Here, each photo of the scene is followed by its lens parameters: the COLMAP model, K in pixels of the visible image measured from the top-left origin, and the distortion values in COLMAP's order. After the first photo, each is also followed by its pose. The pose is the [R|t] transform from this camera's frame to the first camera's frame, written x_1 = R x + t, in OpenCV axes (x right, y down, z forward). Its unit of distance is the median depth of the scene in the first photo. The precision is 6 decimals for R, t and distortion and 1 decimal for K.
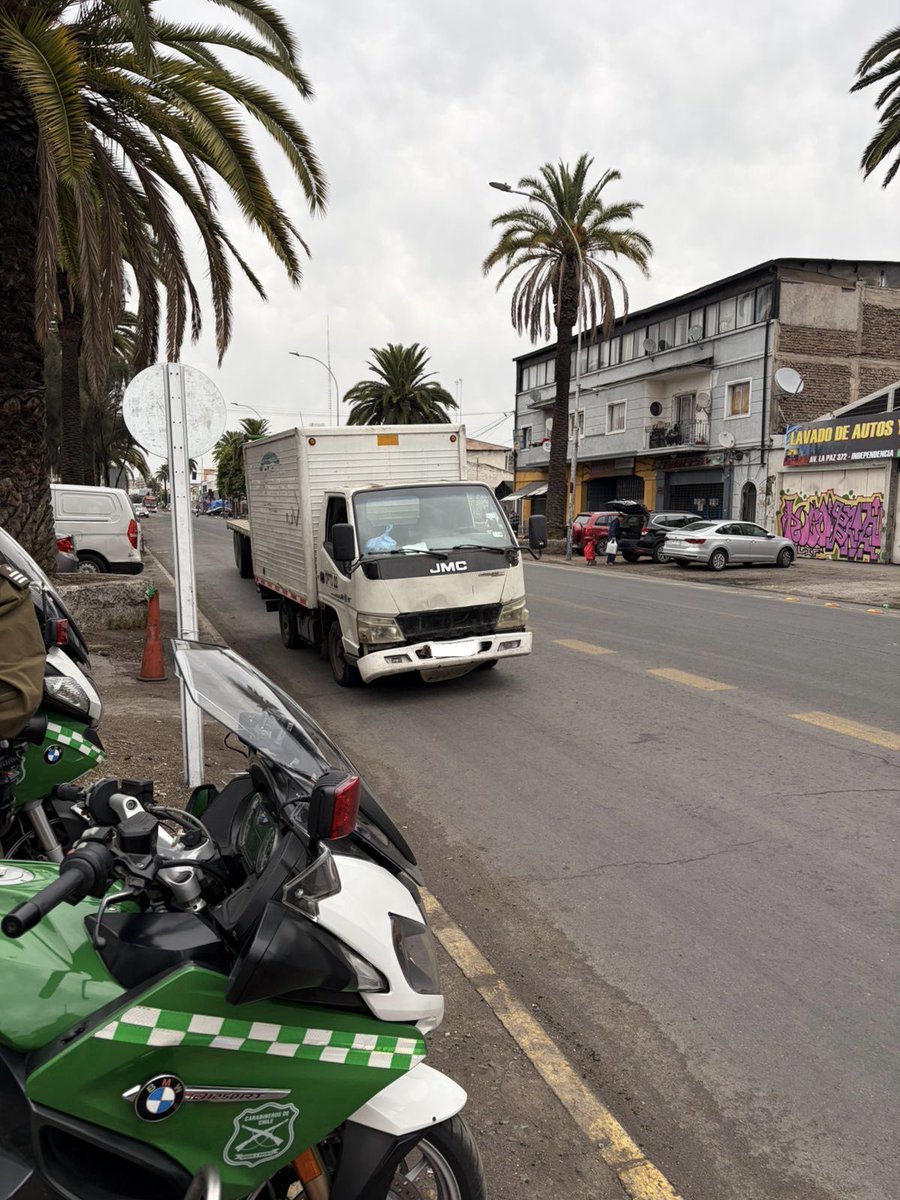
lens RADIAL K [[898.1, 0, 450.0], [0, 898.1, 600.0], [0, 0, 1]] dist [0.006008, 0.001663]
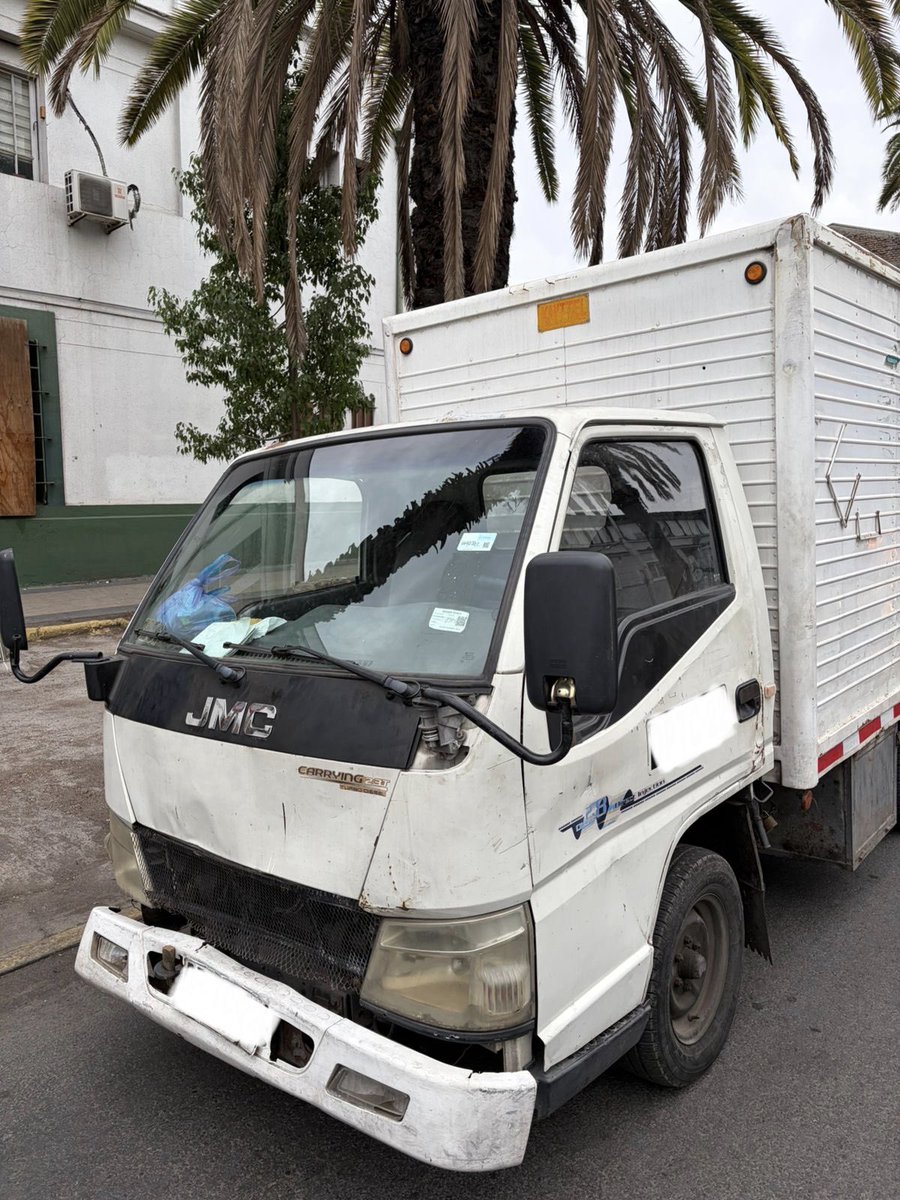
lens RADIAL K [[898.1, 0, 450.0], [0, 898.1, 600.0], [0, 0, 1]] dist [0.006008, 0.001663]
pose [[0.480359, 0.106909, -0.870532, 0.270924], [-0.088412, 0.993390, 0.073211, -0.098258], [0.872605, 0.041798, 0.486635, 0.904988]]
